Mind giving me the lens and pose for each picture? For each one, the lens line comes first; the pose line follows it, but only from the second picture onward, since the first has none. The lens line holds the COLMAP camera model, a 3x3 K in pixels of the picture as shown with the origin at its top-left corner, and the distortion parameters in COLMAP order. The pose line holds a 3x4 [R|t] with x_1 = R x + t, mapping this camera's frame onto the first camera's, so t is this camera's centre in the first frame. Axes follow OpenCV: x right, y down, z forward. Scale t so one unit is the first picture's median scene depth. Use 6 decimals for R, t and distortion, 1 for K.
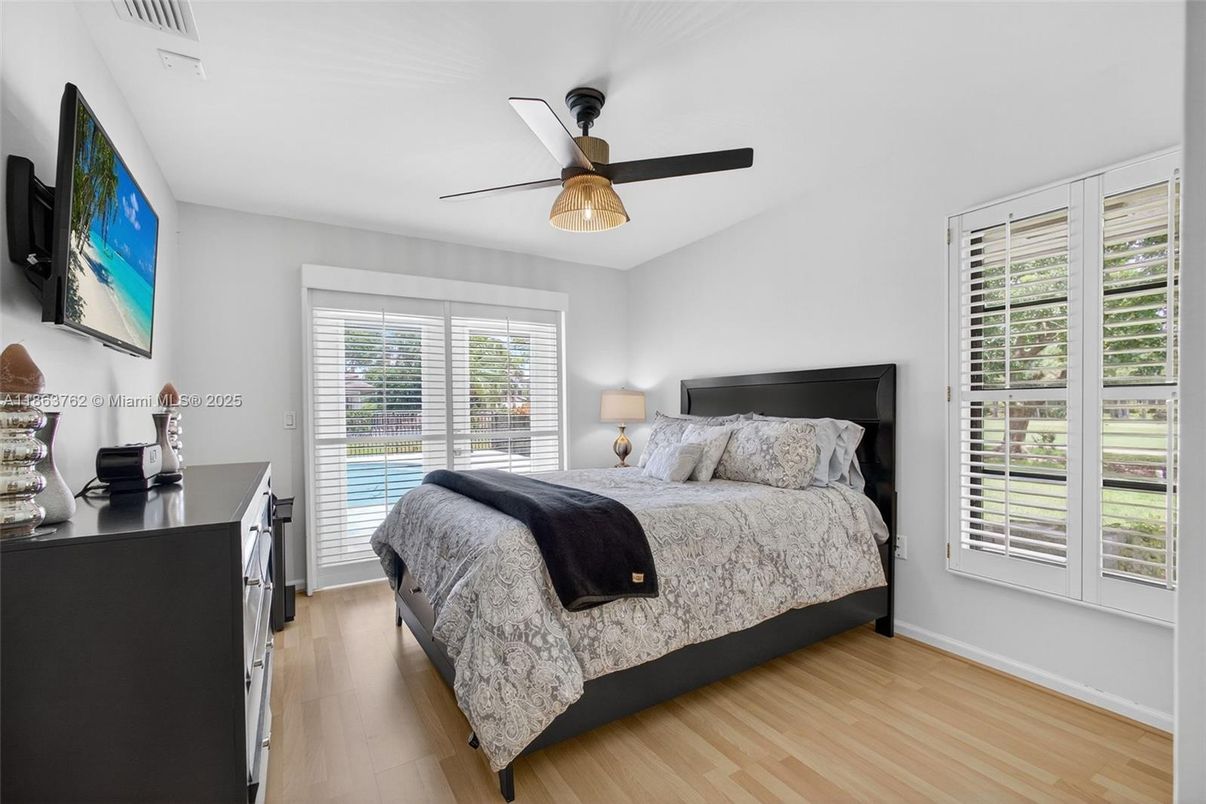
lens RADIAL K [[525.6, 0, 606.3], [0, 525.6, 407.2], [0, 0, 1]] dist [0.006588, 0.000364]
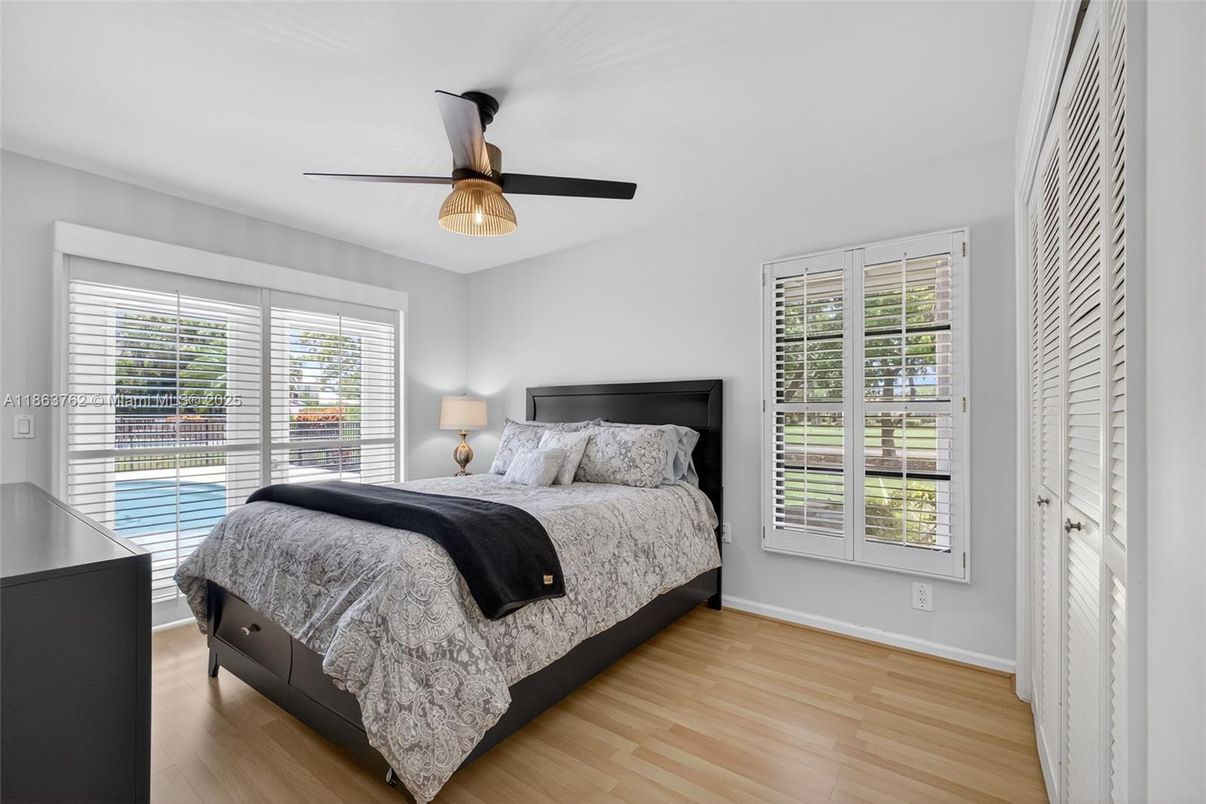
lens RADIAL K [[517.2, 0, 603.0], [0, 517.2, 402.0], [0, 0, 1]] dist [0.002949, 0.000356]
pose [[0.925267, 0.018503, 0.378864, -0.180434], [-0.008936, 0.999596, -0.026994, 0.003444], [-0.379210, 0.021591, 0.925059, 0.015115]]
